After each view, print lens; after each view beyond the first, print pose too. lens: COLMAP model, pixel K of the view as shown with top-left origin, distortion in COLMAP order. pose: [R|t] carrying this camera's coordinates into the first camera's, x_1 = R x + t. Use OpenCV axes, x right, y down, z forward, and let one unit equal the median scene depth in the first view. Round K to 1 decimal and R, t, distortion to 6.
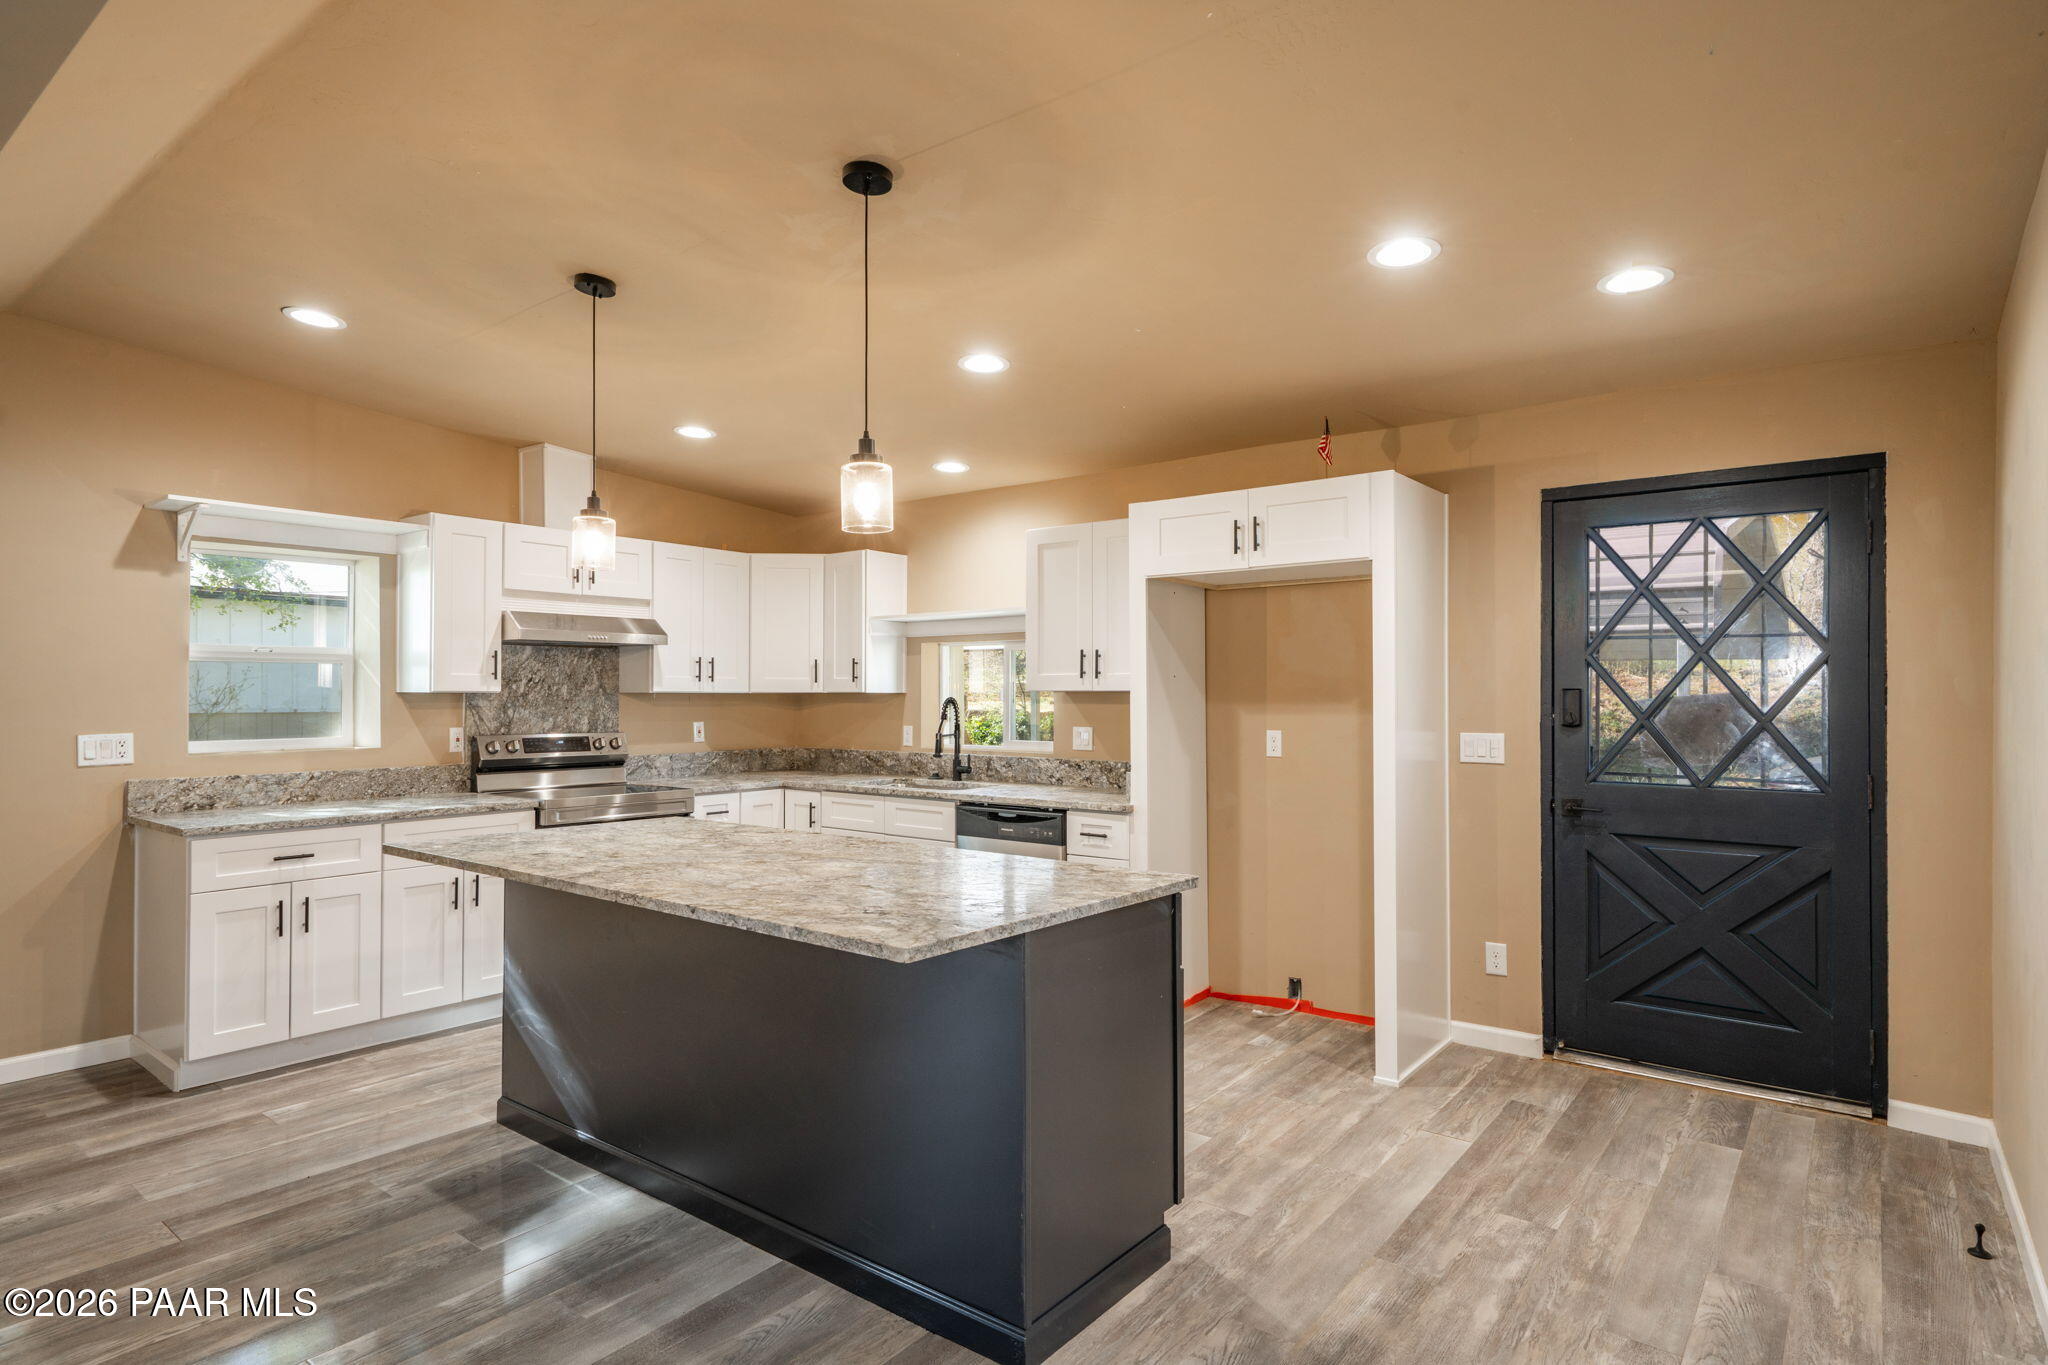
lens RADIAL K [[1105.4, 0, 1027.2], [0, 1105.4, 683.8], [0, 0, 1]] dist [-0.002068, -0.000552]
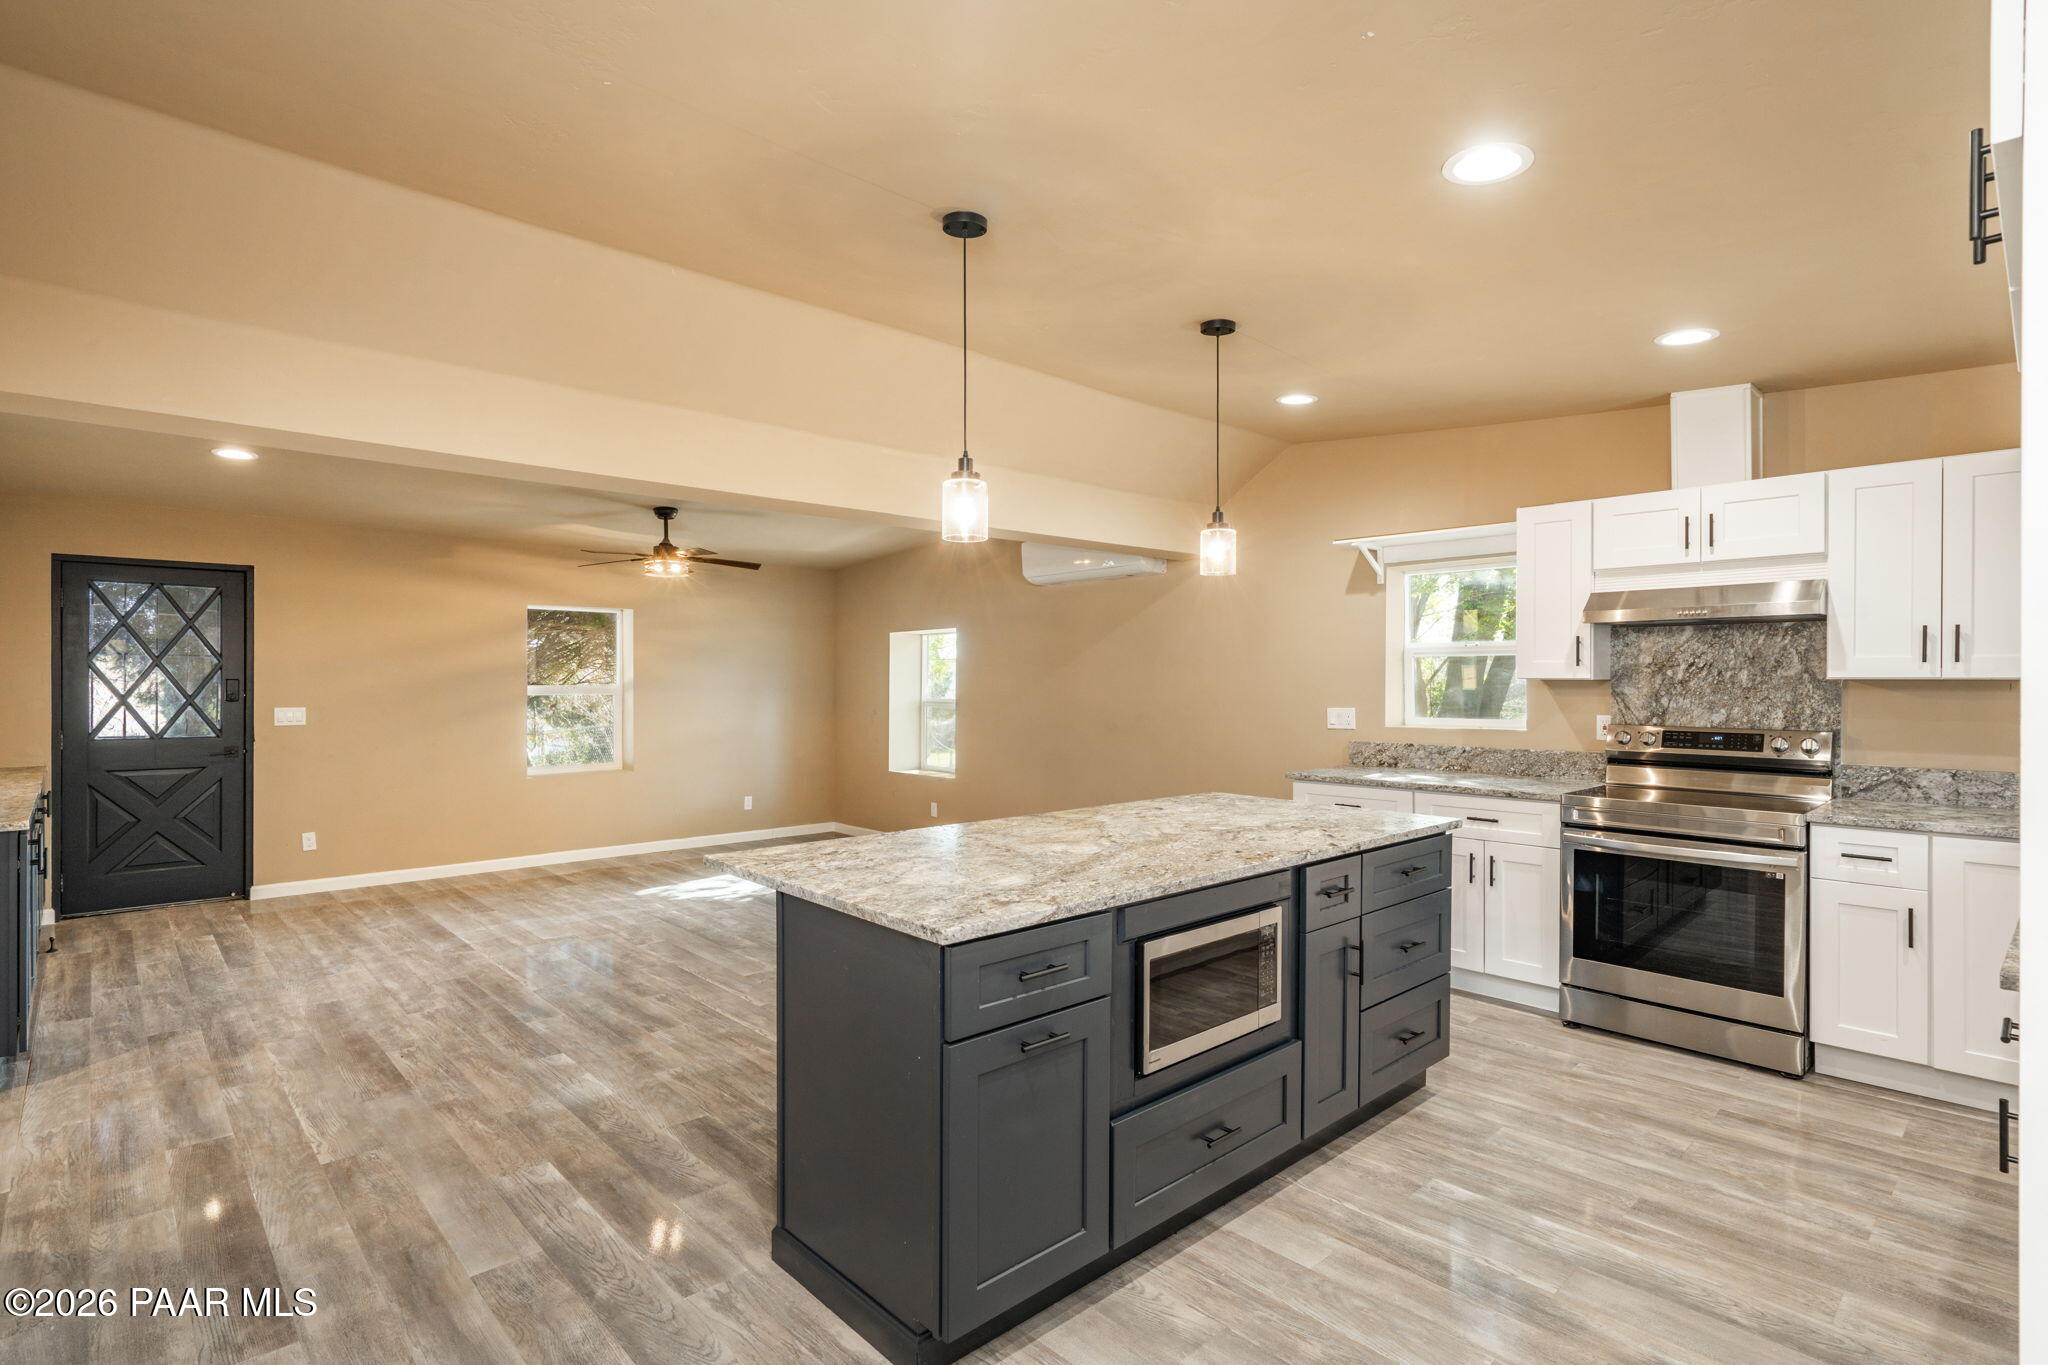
lens RADIAL K [[992.8, 0, 991.8], [0, 992.8, 680.4], [0, 0, 1]] dist [-0.004231, 0.001157]
pose [[-0.181481, 0.002546, -0.983391, 0.473369], [0.011131, 0.999938, 0.000534, 0.002716], [0.983332, -0.010849, -0.181498, 0.674585]]
